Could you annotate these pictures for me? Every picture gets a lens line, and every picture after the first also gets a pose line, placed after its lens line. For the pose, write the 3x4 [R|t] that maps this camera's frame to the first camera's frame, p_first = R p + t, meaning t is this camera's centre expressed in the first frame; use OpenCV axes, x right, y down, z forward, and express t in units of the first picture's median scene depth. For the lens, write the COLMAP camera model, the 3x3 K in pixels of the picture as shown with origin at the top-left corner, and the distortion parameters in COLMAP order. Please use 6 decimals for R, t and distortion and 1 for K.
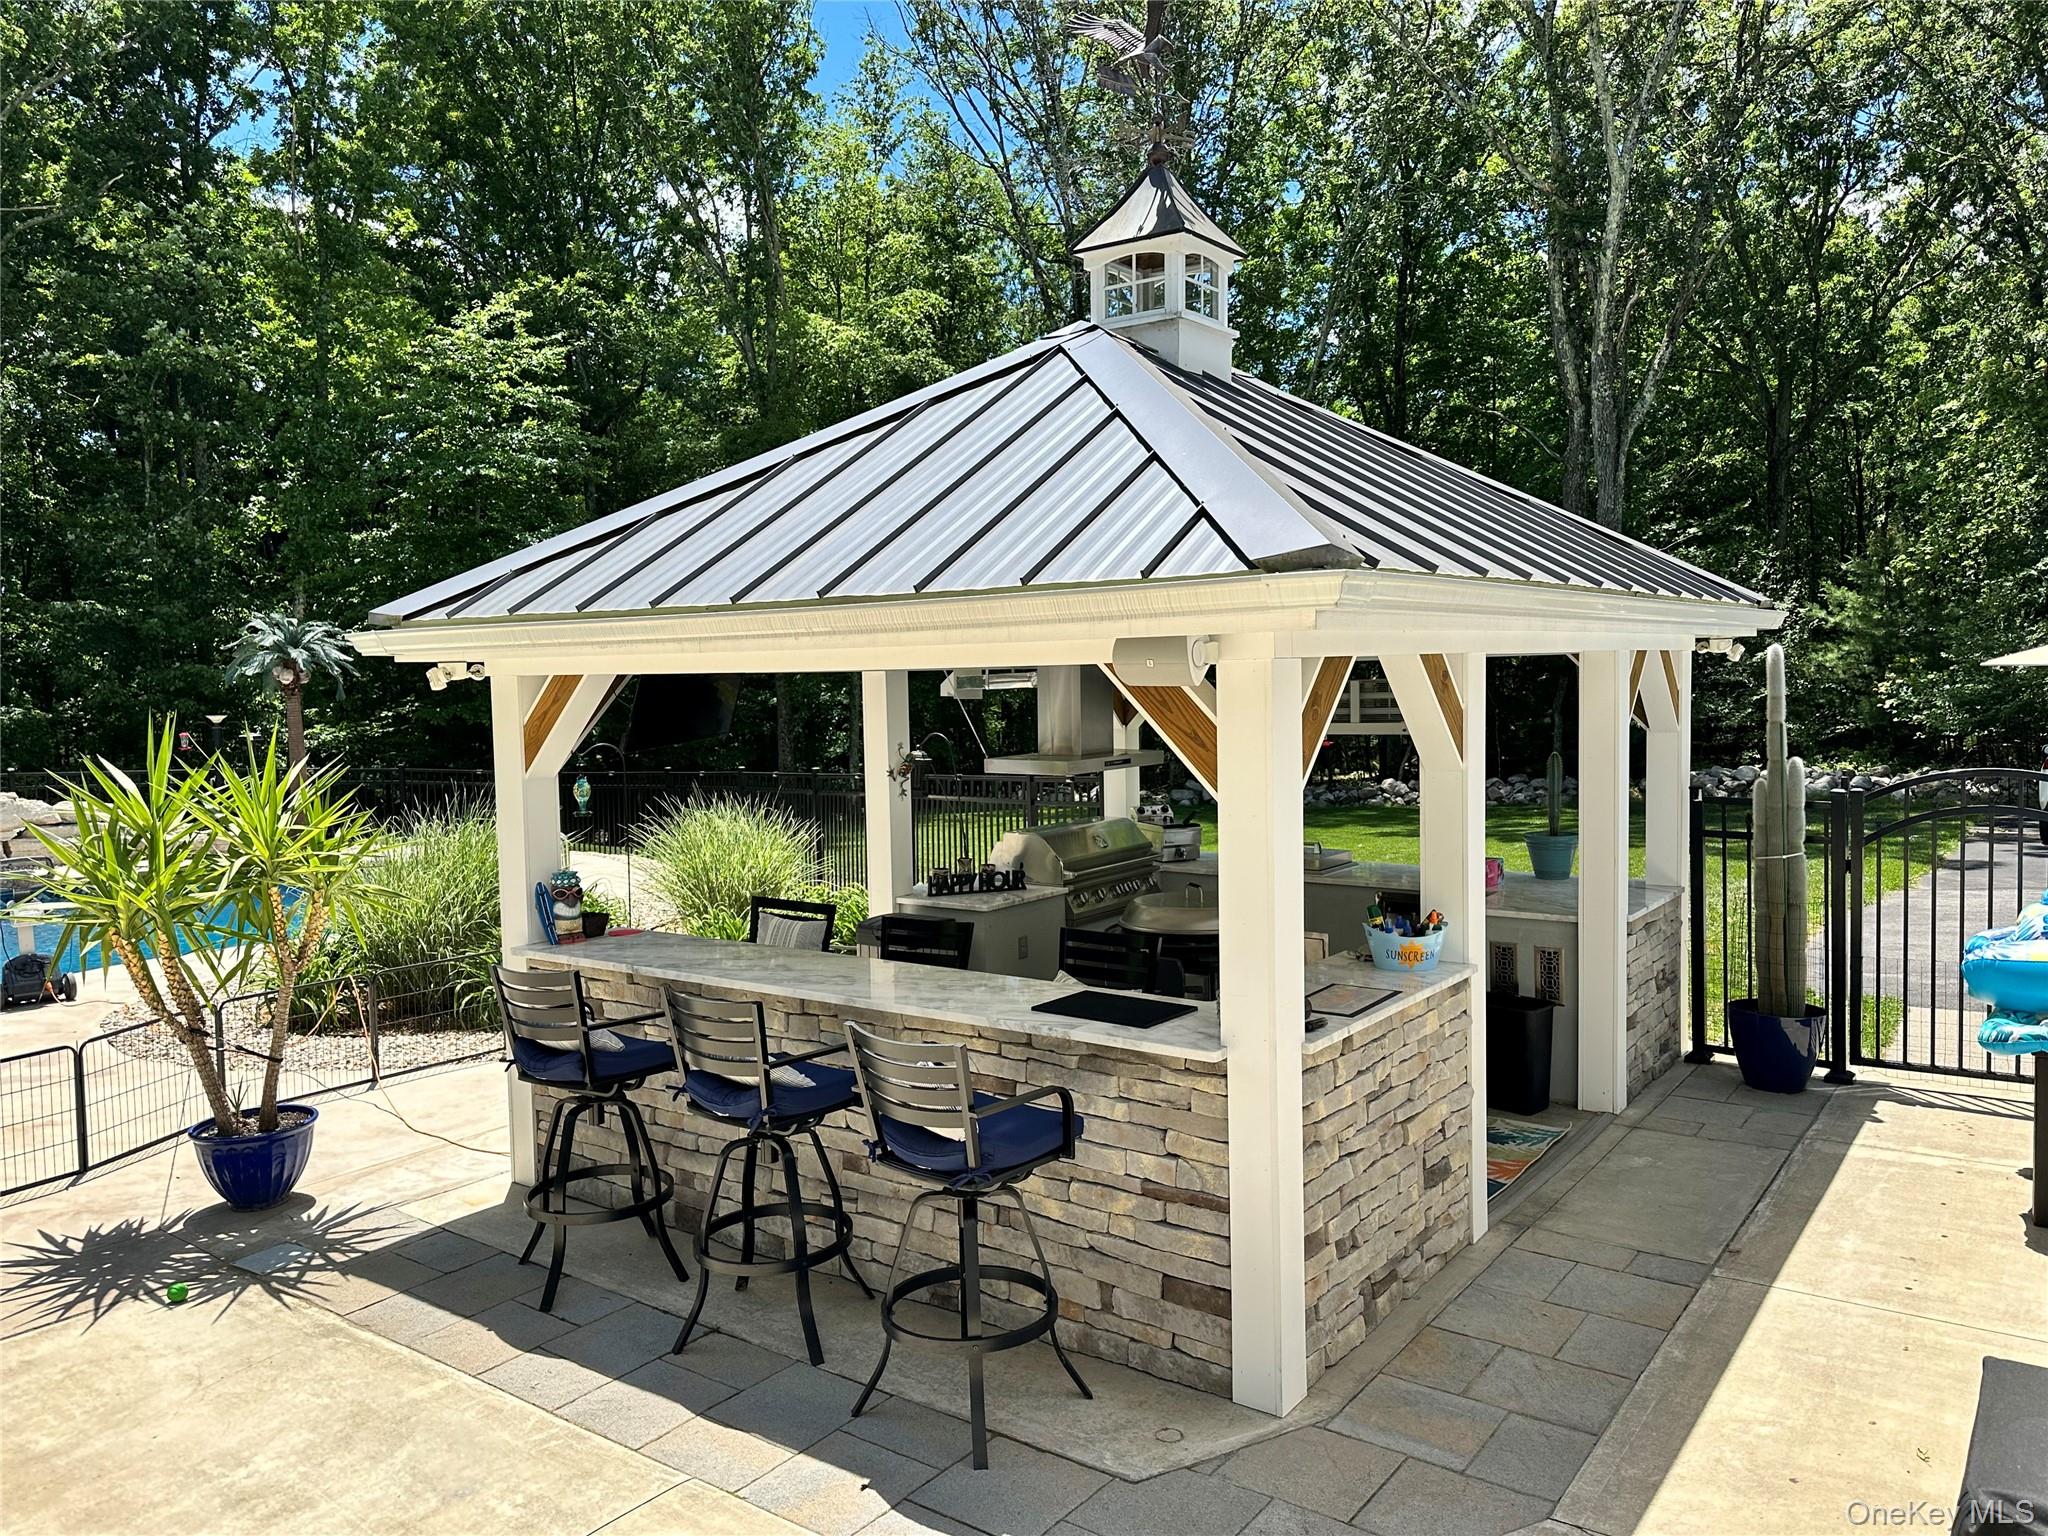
lens RADIAL K [[1471.9, 0, 1024.0], [0, 1471.9, 768.0], [0, 0, 1]] dist [0.057078, 0.000402]
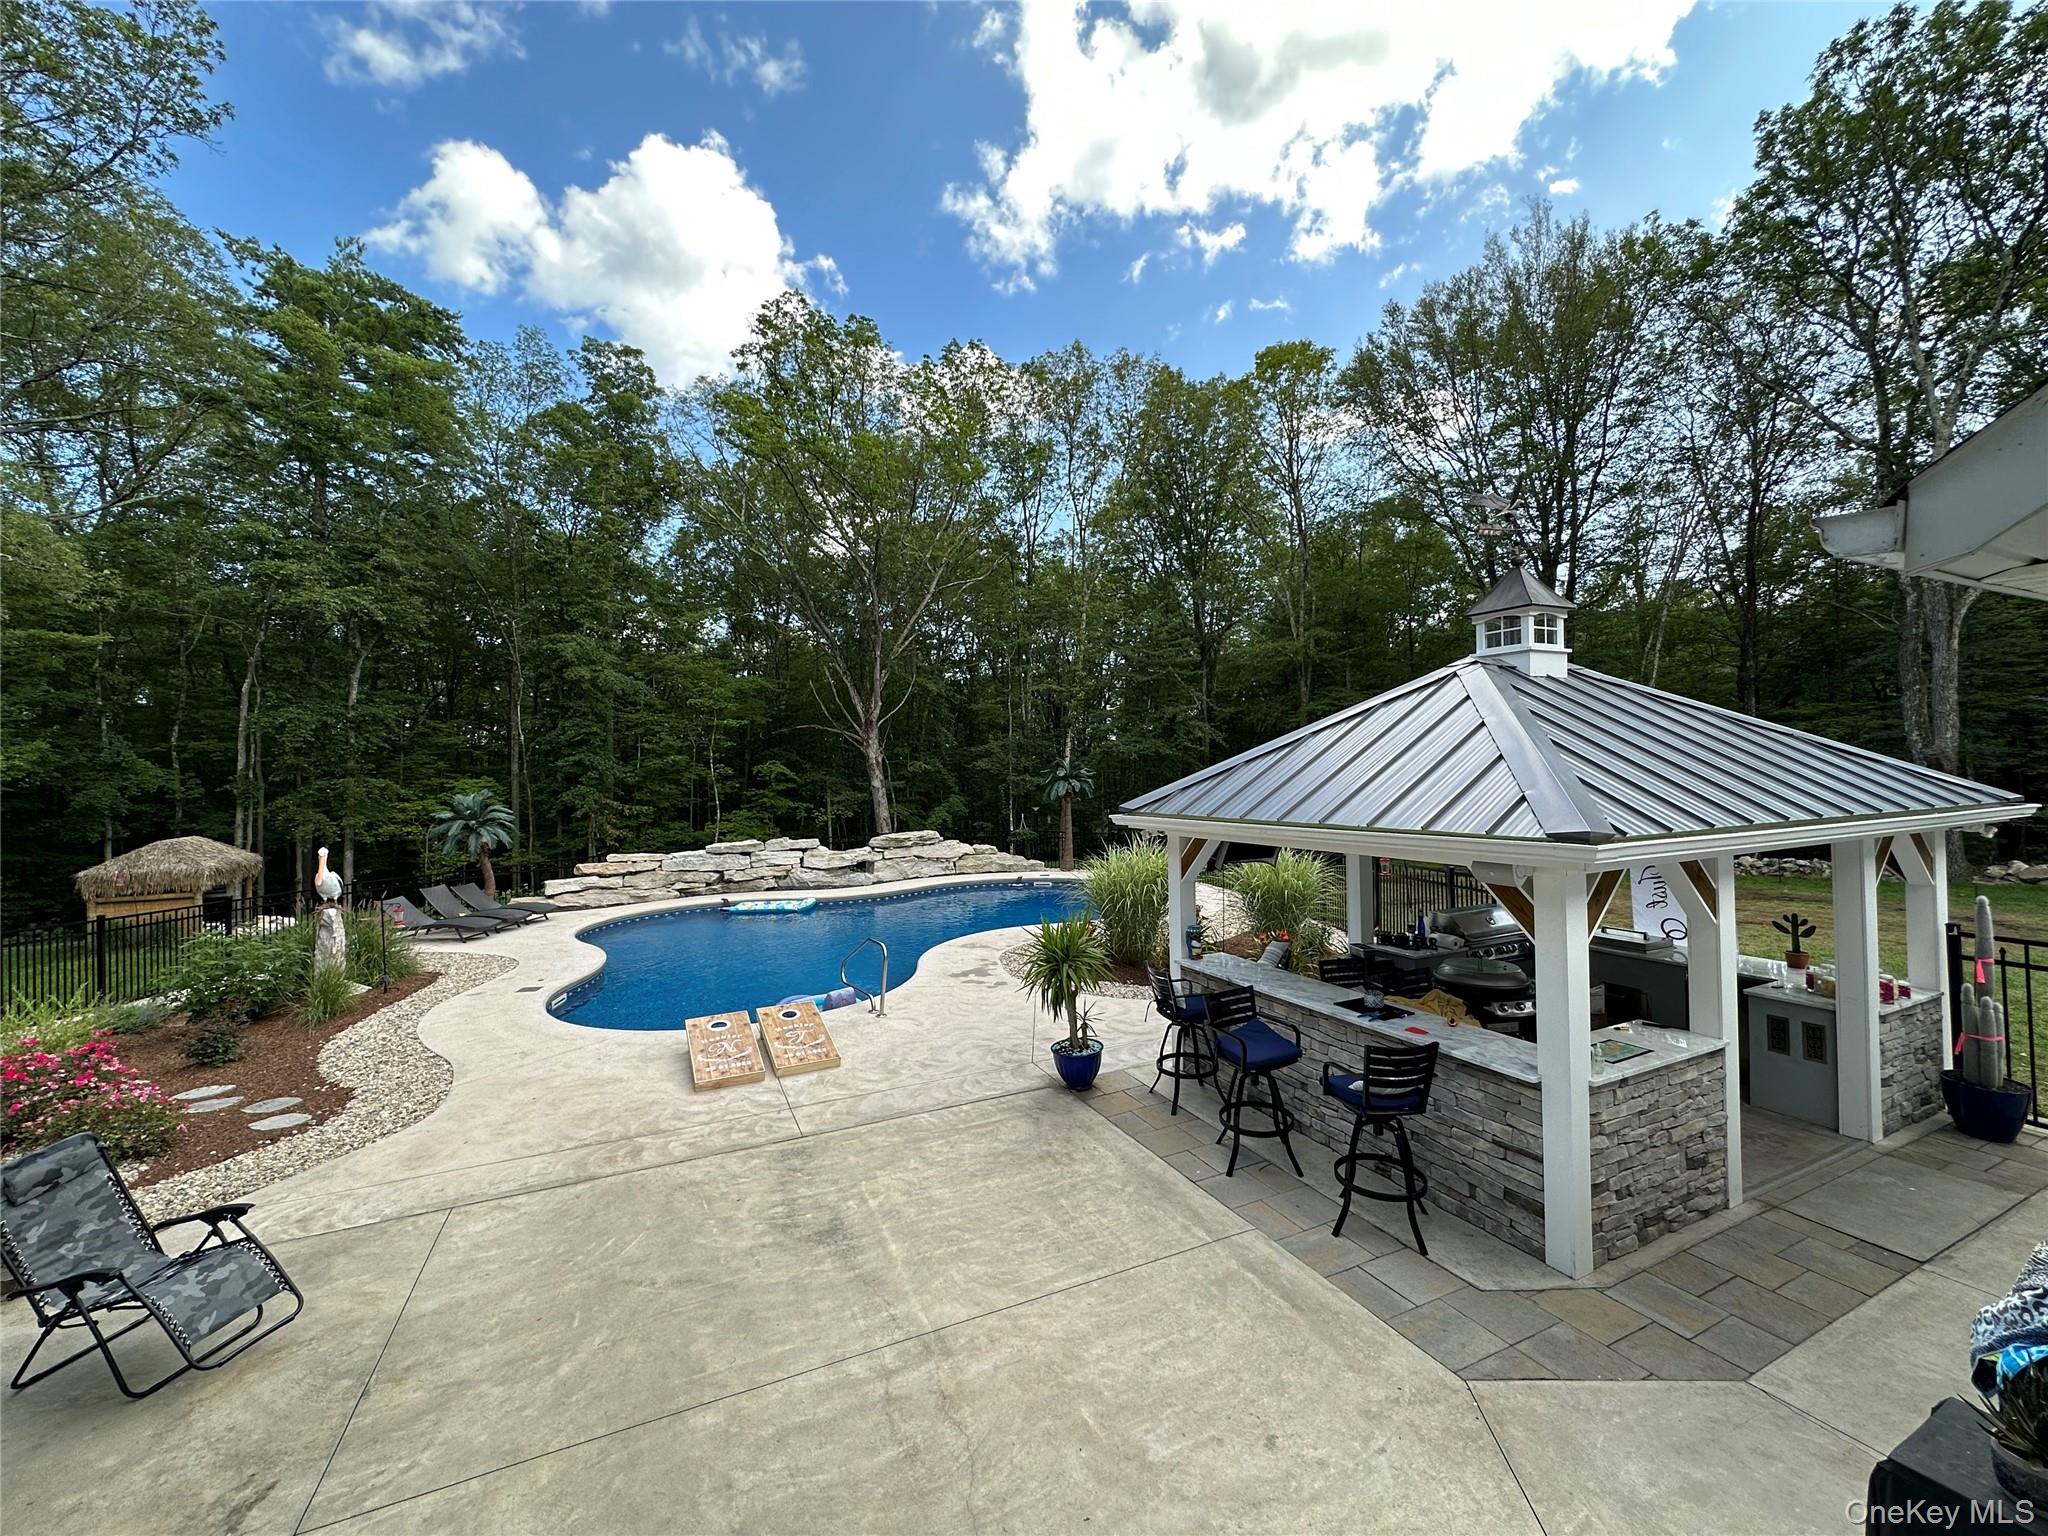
lens RADIAL K [[813.4, 0, 1024.0], [0, 813.4, 768.0], [0, 0, 1]] dist [0.000459, 0.000177]
pose [[0.882373, -0.001589, -0.470549, 0.034833], [-0.029269, 0.997873, -0.058254, -0.110365], [0.469640, 0.065174, 0.880449, -0.239779]]
